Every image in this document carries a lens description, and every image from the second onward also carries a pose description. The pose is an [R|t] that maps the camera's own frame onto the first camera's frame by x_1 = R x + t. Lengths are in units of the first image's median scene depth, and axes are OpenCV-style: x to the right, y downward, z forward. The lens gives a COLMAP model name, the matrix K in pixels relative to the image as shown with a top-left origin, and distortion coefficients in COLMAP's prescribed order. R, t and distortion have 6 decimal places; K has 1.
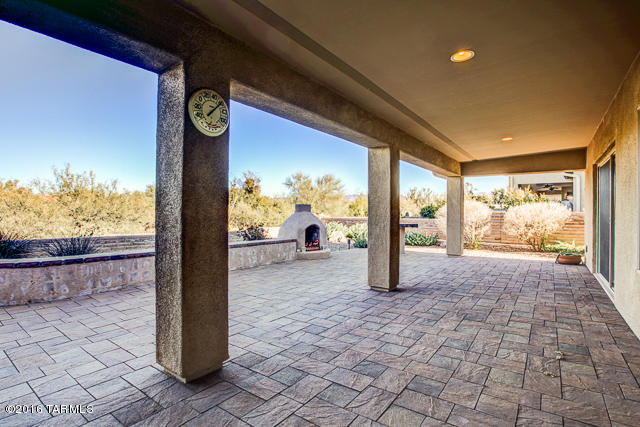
lens RADIAL K [[322.2, 0, 308.9], [0, 322.2, 216.8], [0, 0, 1]] dist [0.000188, 0.000427]
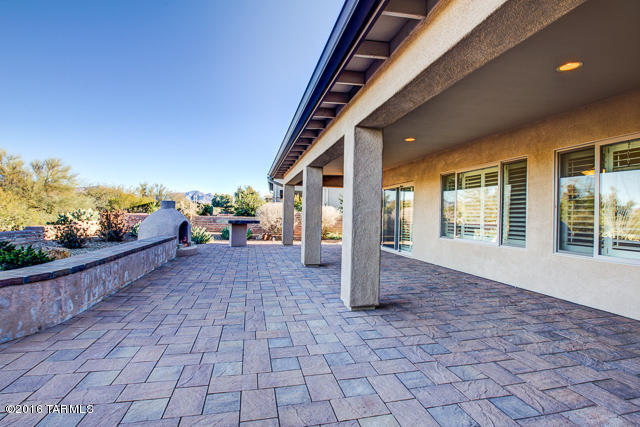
lens RADIAL K [[322.2, 0, 308.9], [0, 322.2, 216.8], [0, 0, 1]] dist [0.000188, 0.000427]
pose [[0.658457, 0.003820, 0.752609, -0.291274], [-0.011612, 0.999920, 0.005085, 0.000511], [-0.752529, -0.012088, 0.658448, 0.020678]]
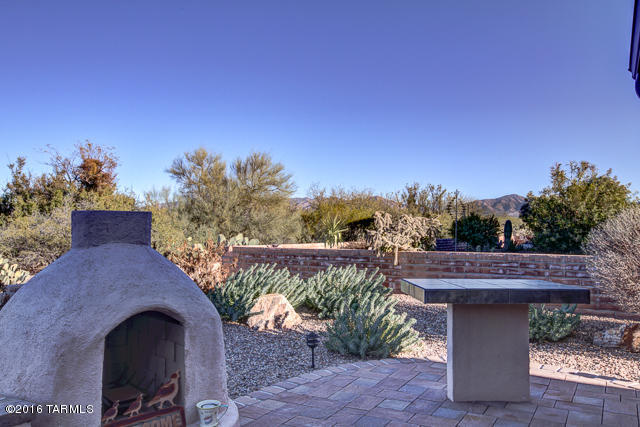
lens RADIAL K [[547.2, 0, 320.0], [0, 547.2, 213.5], [0, 0, 1]] dist [-0.001855, -0.000421]
pose [[0.986301, 0.002752, 0.164930, 0.035977], [0.003788, 0.999219, -0.039329, -0.013055], [-0.164910, 0.039416, 0.985521, 0.364998]]
